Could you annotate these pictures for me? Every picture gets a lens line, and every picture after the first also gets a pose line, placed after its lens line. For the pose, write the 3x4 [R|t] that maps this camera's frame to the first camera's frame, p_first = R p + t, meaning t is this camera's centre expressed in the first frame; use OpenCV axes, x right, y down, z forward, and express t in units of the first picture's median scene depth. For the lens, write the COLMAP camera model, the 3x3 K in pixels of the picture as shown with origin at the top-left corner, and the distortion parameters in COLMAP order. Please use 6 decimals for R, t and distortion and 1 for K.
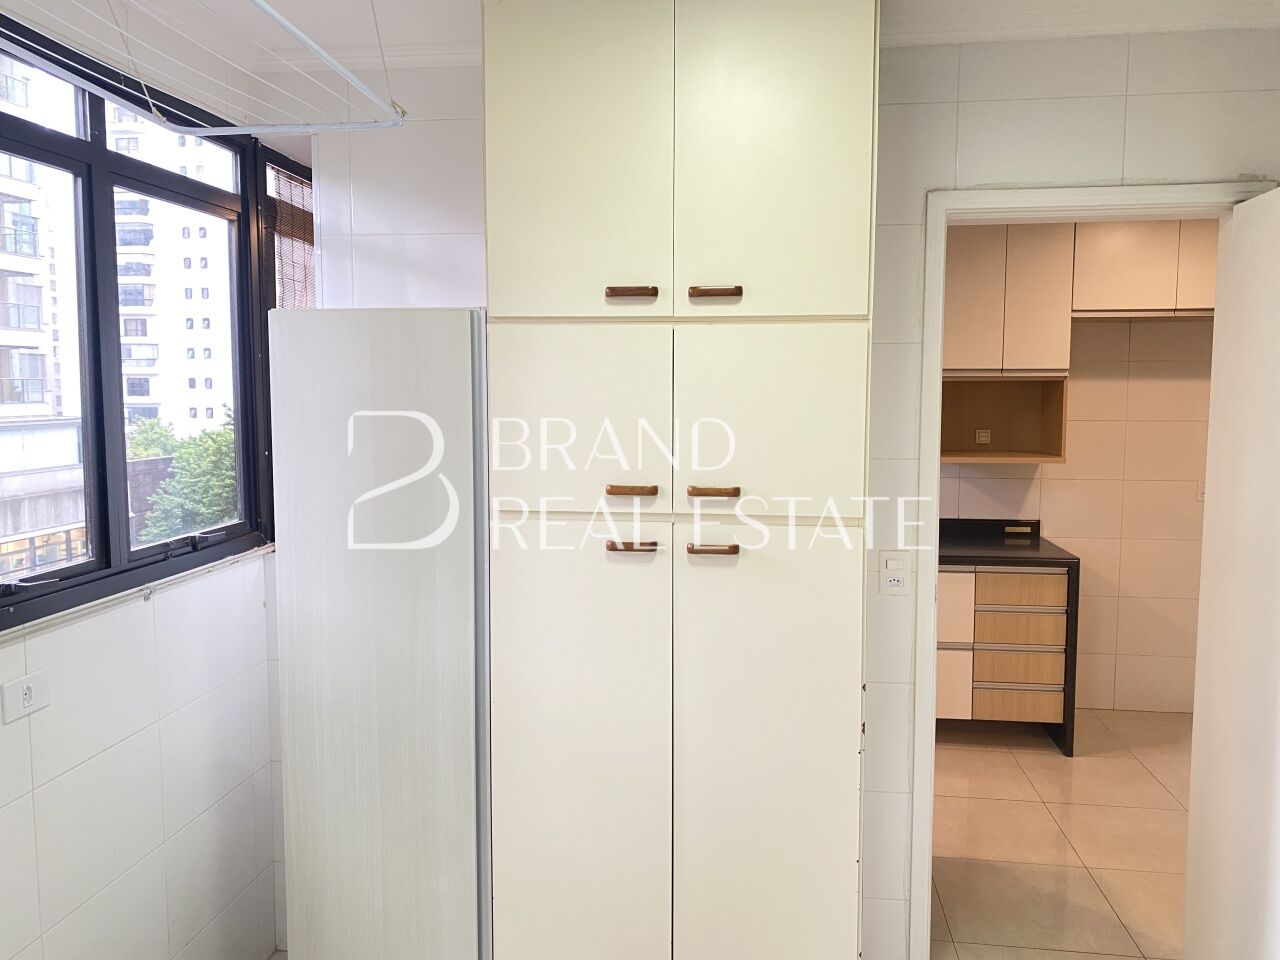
lens RADIAL K [[980.3, 0, 641.1], [0, 980.3, 477.3], [0, 0, 1]] dist [0.004801, 0.000943]
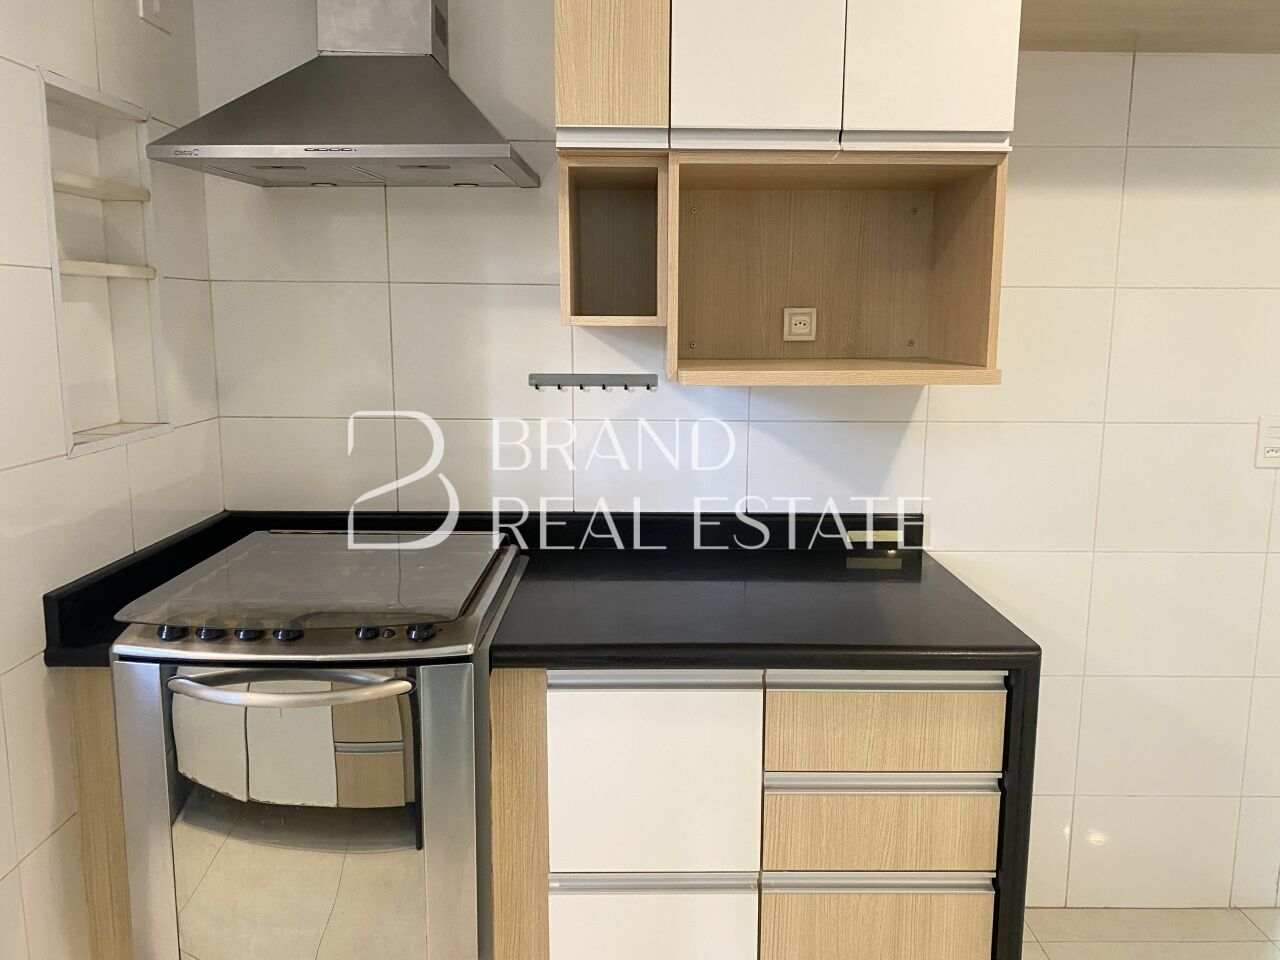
lens RADIAL K [[980.3, 0, 640.0], [0, 980.3, 477.1], [0, 0, 1]] dist [0.004801, 0.000943]
pose [[0.990241, -0.017270, 0.138294, 0.239627], [0.007096, 0.997253, 0.073726, -0.007272], [-0.139187, -0.072025, 0.987643, 0.635727]]
